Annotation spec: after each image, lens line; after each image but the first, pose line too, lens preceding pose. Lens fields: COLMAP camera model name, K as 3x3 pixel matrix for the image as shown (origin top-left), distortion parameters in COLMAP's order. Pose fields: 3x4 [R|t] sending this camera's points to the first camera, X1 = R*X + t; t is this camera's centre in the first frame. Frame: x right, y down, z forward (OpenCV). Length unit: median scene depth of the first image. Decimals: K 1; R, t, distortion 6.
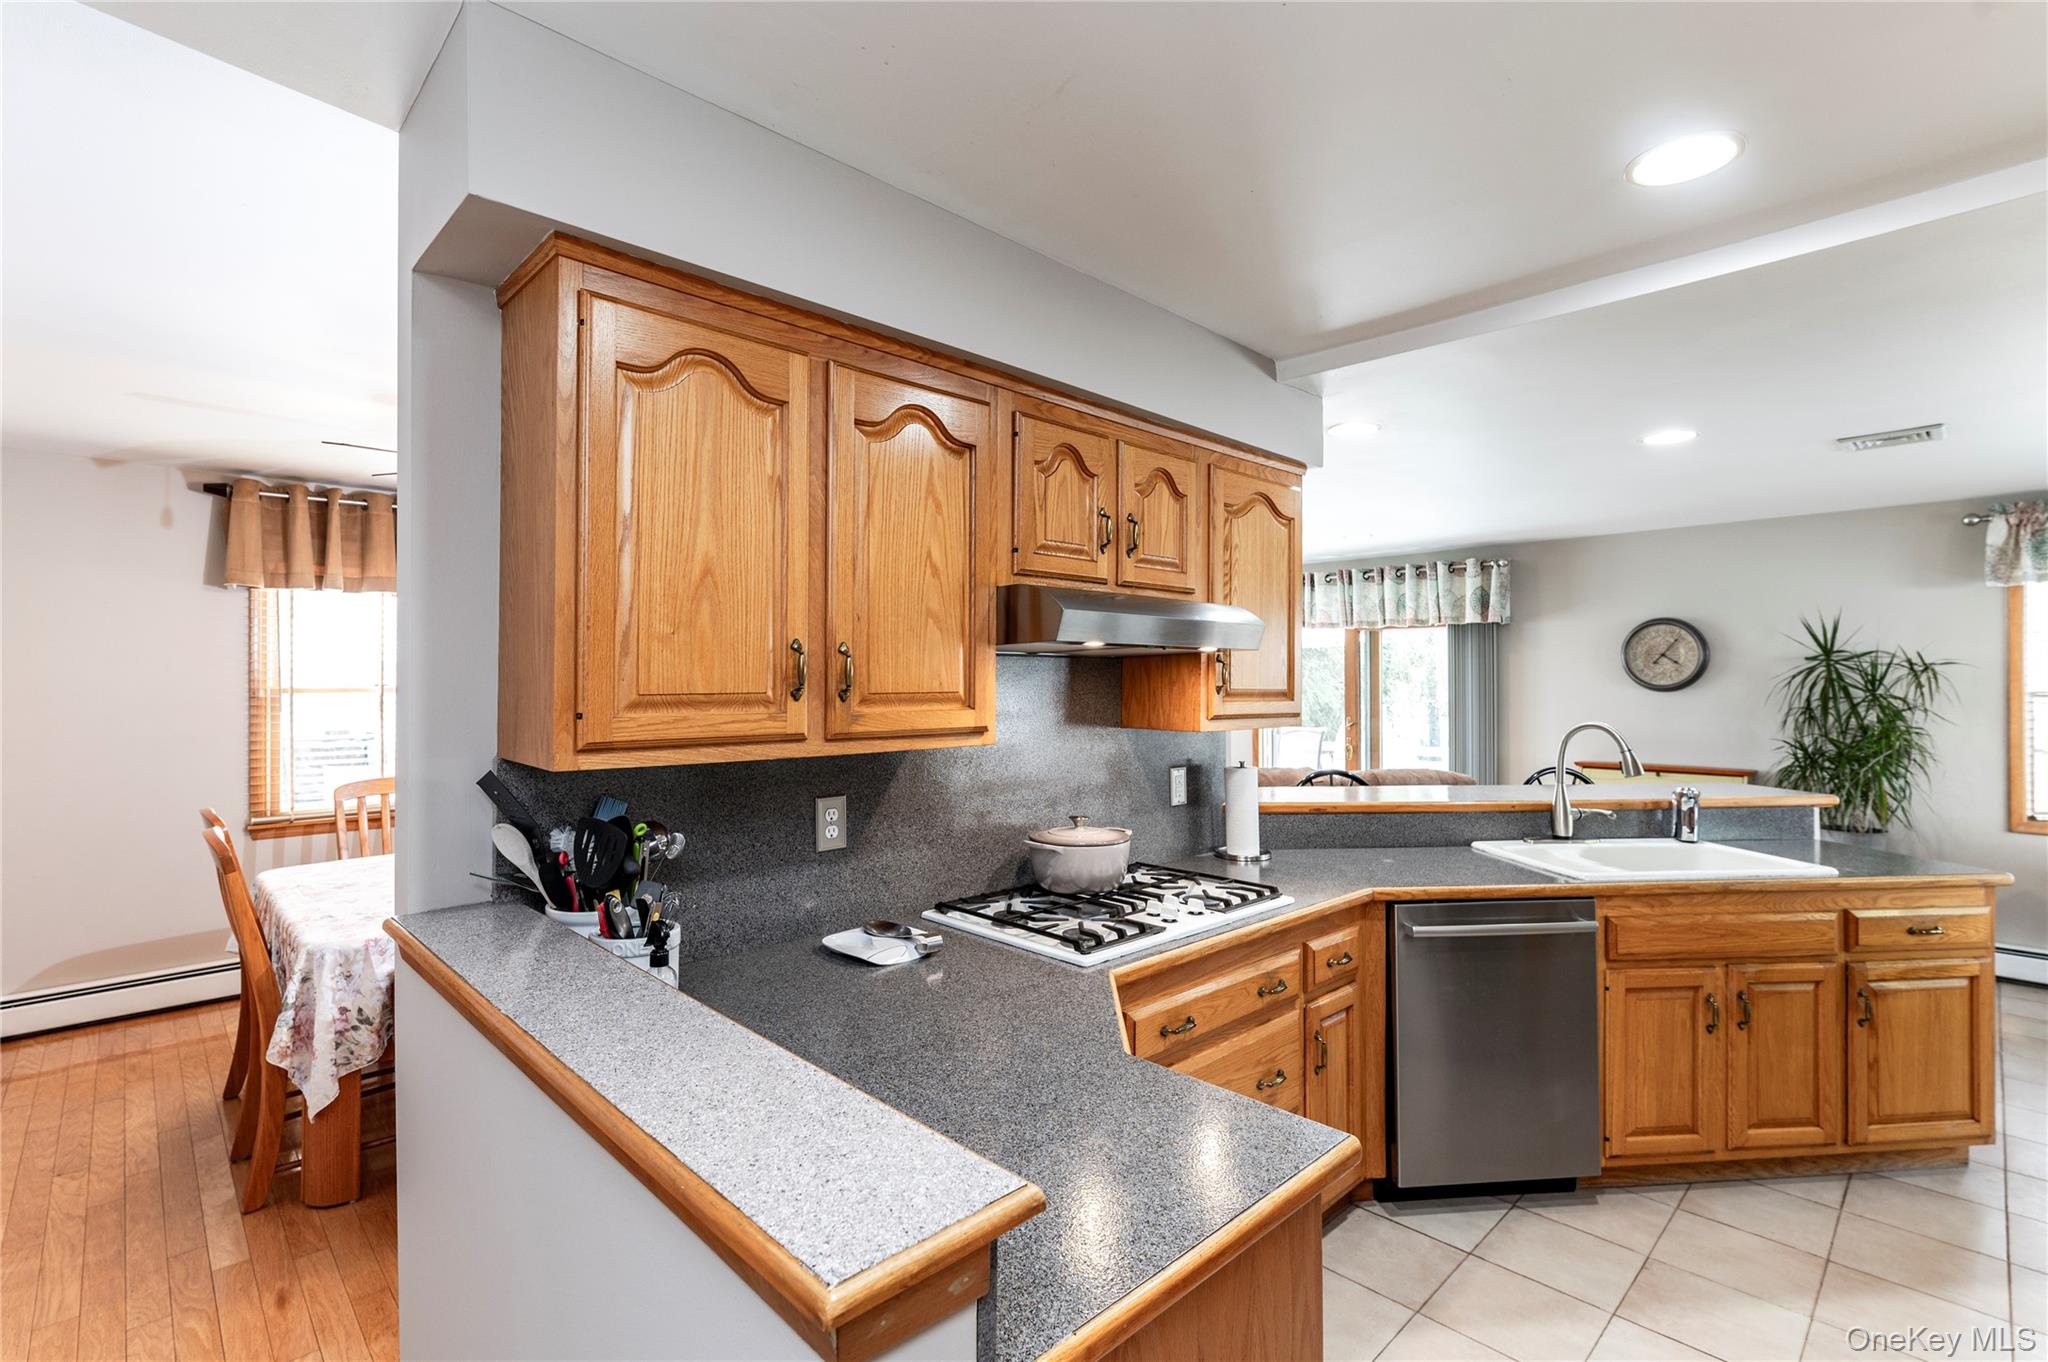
lens RADIAL K [[941.0, 0, 1028.4], [0, 941.0, 669.2], [0, 0, 1]] dist [-0.001122, 0.000050]
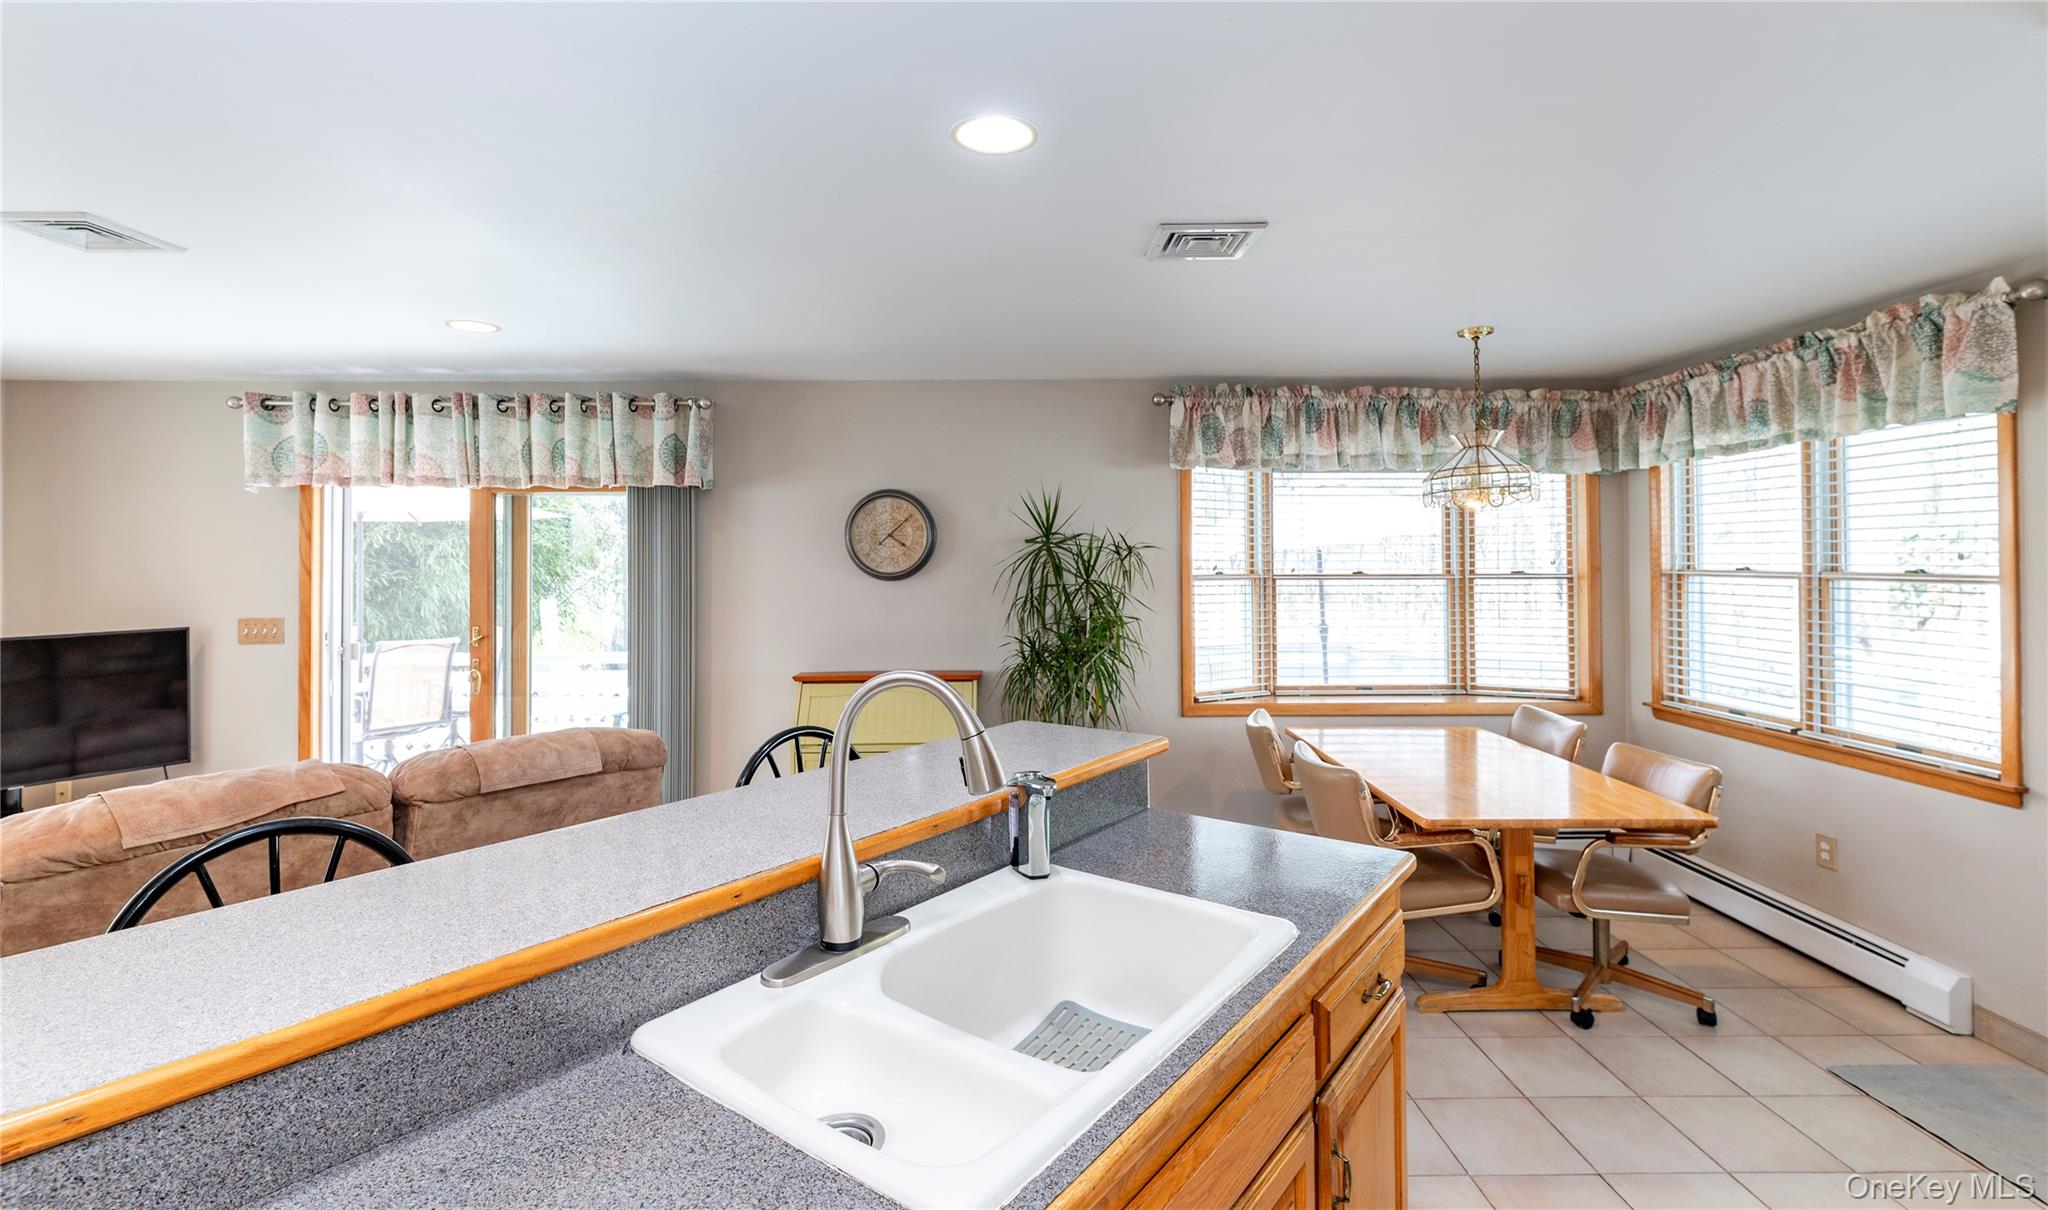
lens RADIAL K [[928.8, 0, 1020.3], [0, 928.8, 542.9], [0, 0, 1]] dist [-0.001583, -0.000082]
pose [[0.696165, 0.008357, 0.717833, 0.179750], [-0.001159, 0.999944, -0.010517, -0.000174], [-0.717881, 0.006489, 0.696136, 0.364653]]
